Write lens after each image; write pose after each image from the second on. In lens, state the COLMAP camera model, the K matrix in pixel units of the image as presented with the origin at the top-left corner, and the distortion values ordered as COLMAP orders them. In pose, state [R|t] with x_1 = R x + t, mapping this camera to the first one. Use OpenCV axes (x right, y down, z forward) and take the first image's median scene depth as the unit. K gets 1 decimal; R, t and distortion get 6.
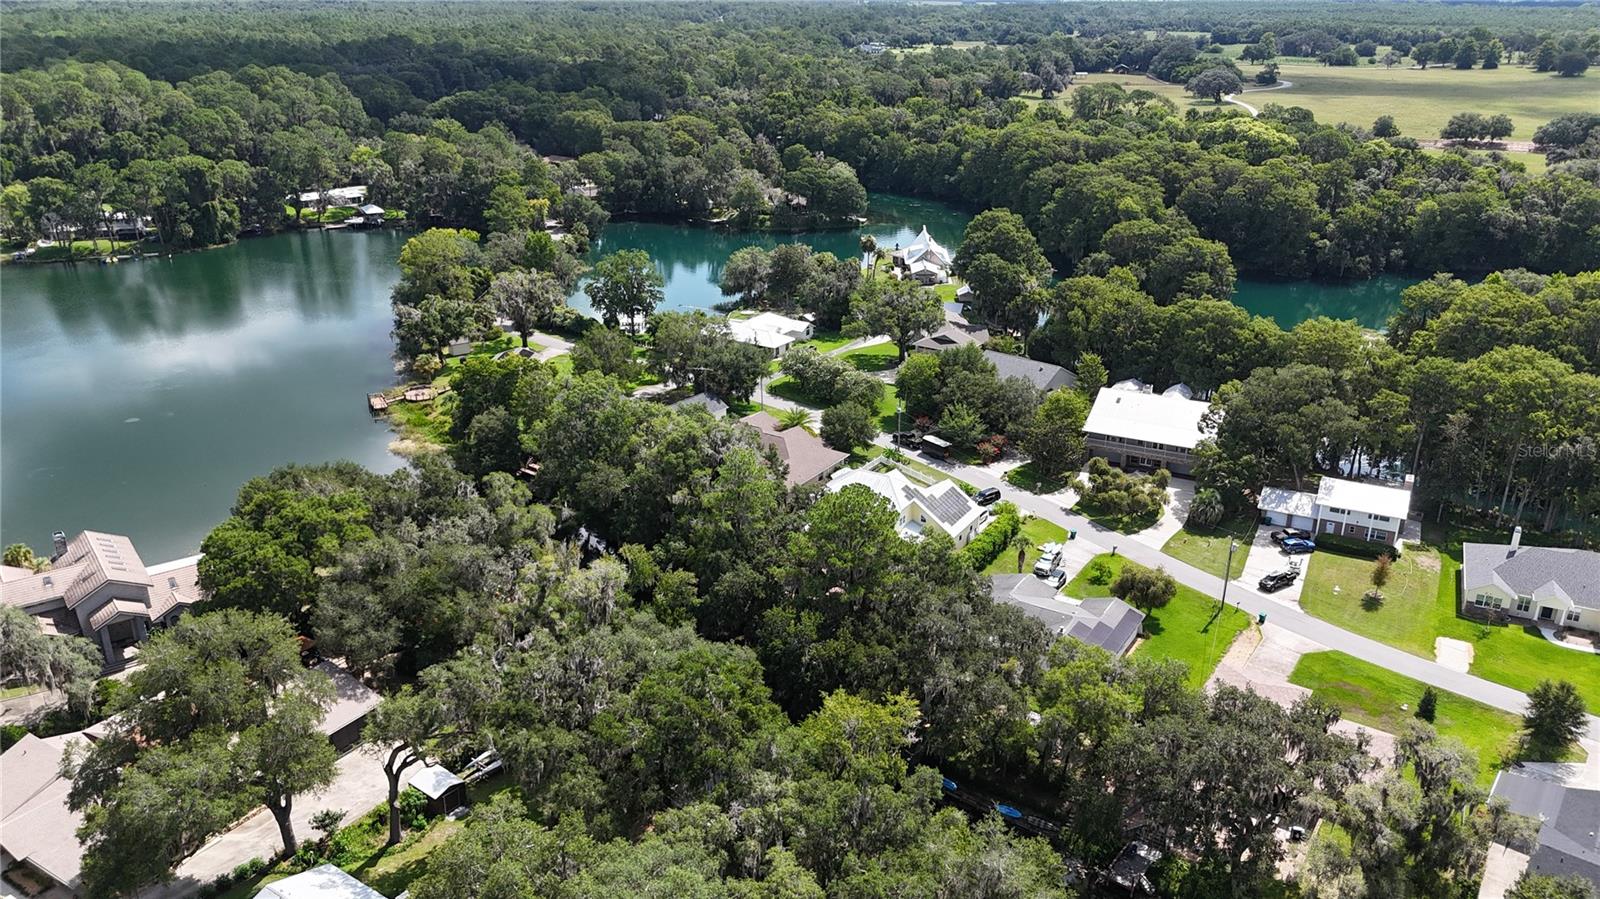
lens RADIAL K [[1185.6, 0, 803.4], [0, 1185.6, 452.3], [0, 0, 1]] dist [0.079986, -0.077851]
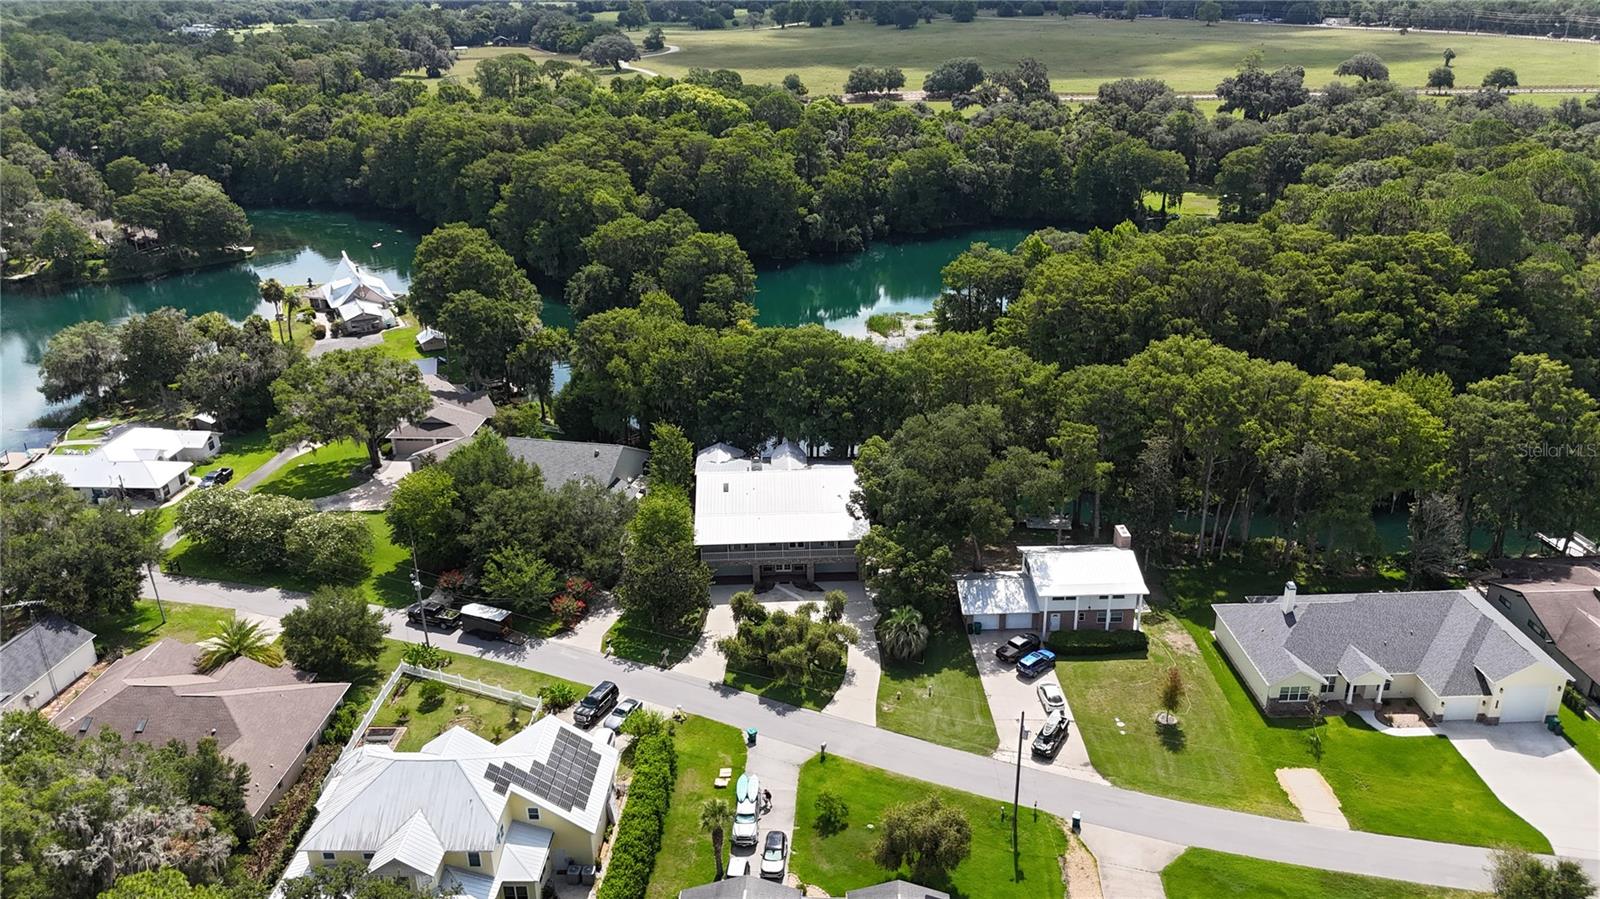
lens RADIAL K [[1185.6, 0, 803.4], [0, 1185.6, 452.3], [0, 0, 1]] dist [0.079986, -0.077851]
pose [[0.876484, -0.206125, 0.435073, 0.000394], [0.198290, 0.978058, 0.063908, -0.059697], [-0.438700, 0.030257, 0.898124, 0.202977]]
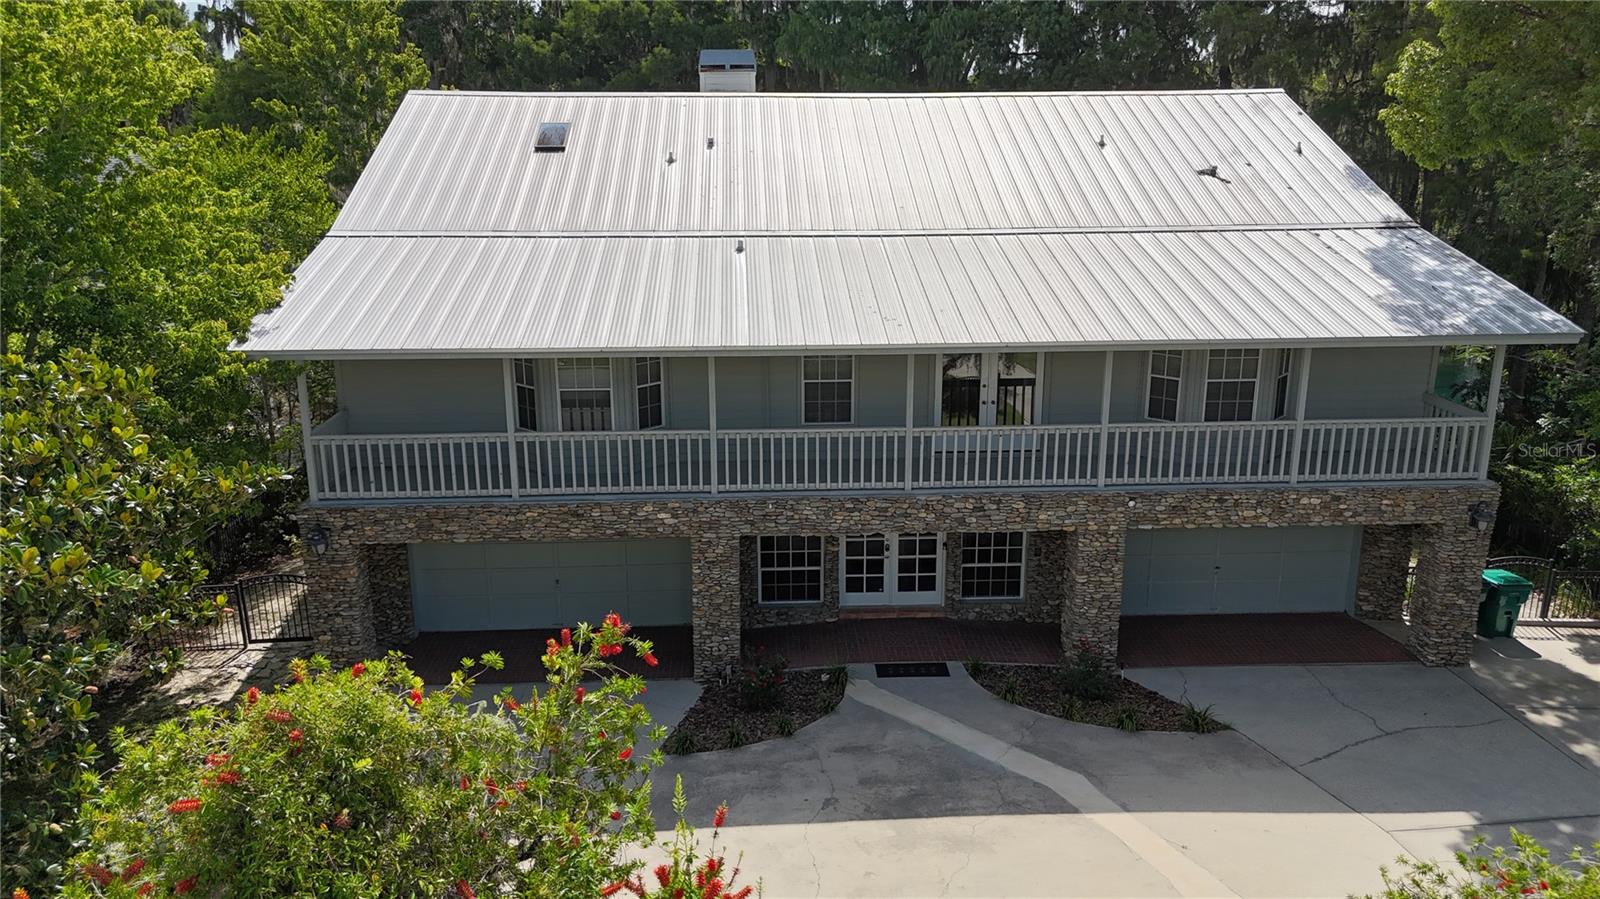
lens RADIAL K [[1190.3, 0, 807.6], [0, 1190.3, 450.7], [0, 0, 1]] dist [0.066361, -0.061698]
pose [[0.866200, -0.135802, 0.480890, 0.132050], [0.190085, 0.979562, -0.065764, 0.001410], [-0.462131, 0.148375, 0.874311, 0.523860]]
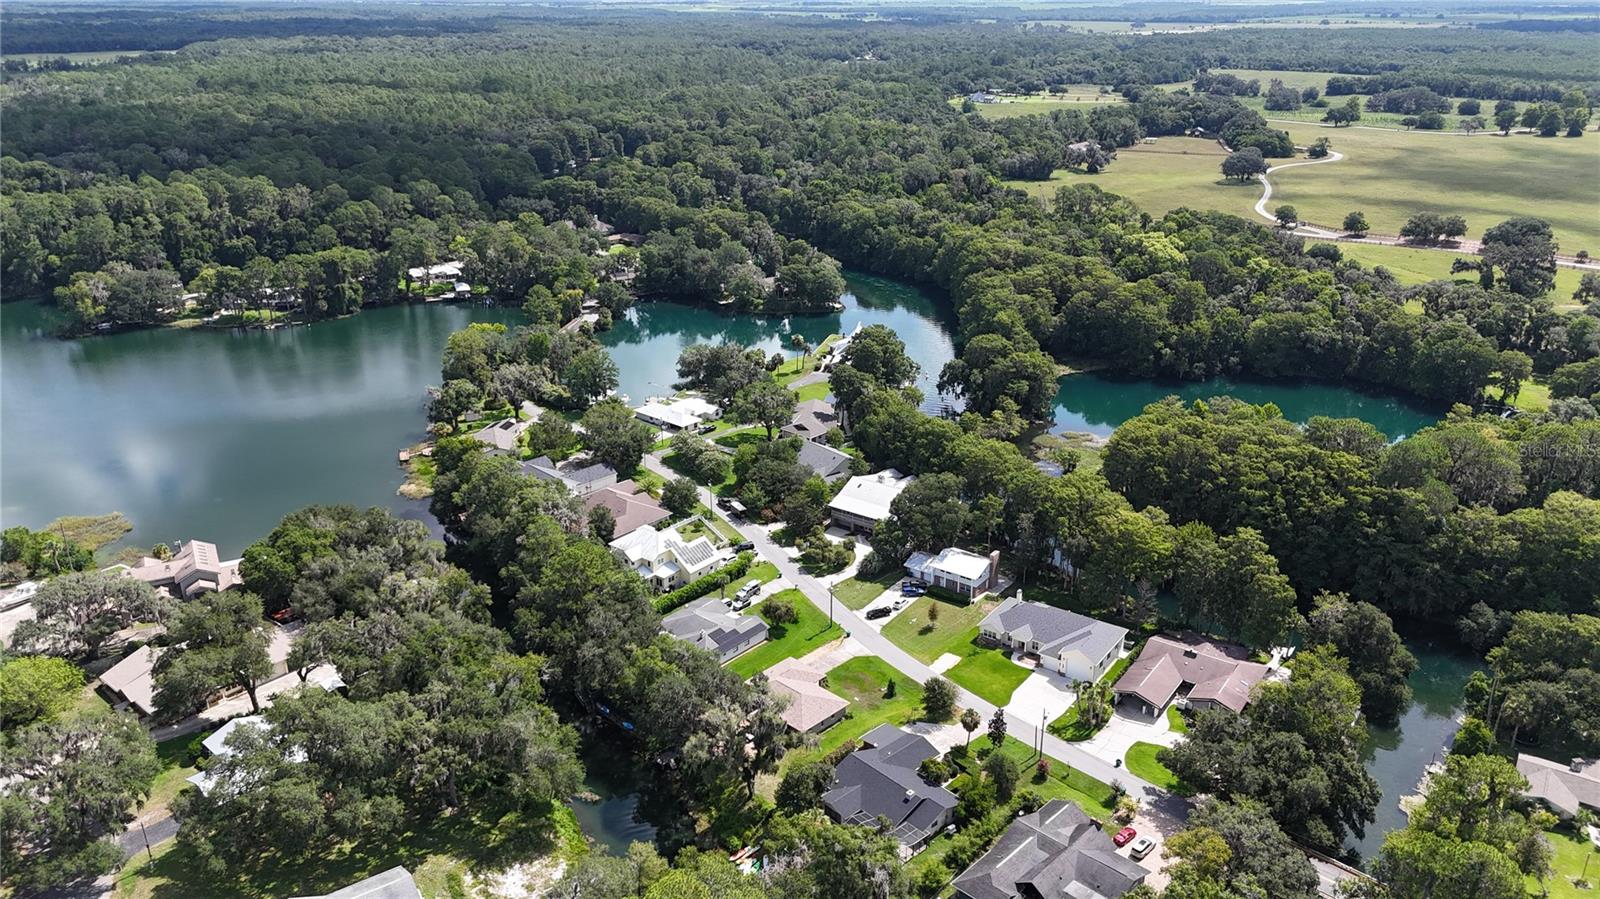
lens RADIAL K [[1185.6, 0, 803.4], [0, 1185.6, 452.3], [0, 0, 1]] dist [0.079986, -0.077851]
pose [[0.988849, 0.050756, -0.140003, 0.237662], [-0.051539, 0.998669, -0.001966, -0.046998], [0.139717, 0.009159, 0.990149, -0.281200]]
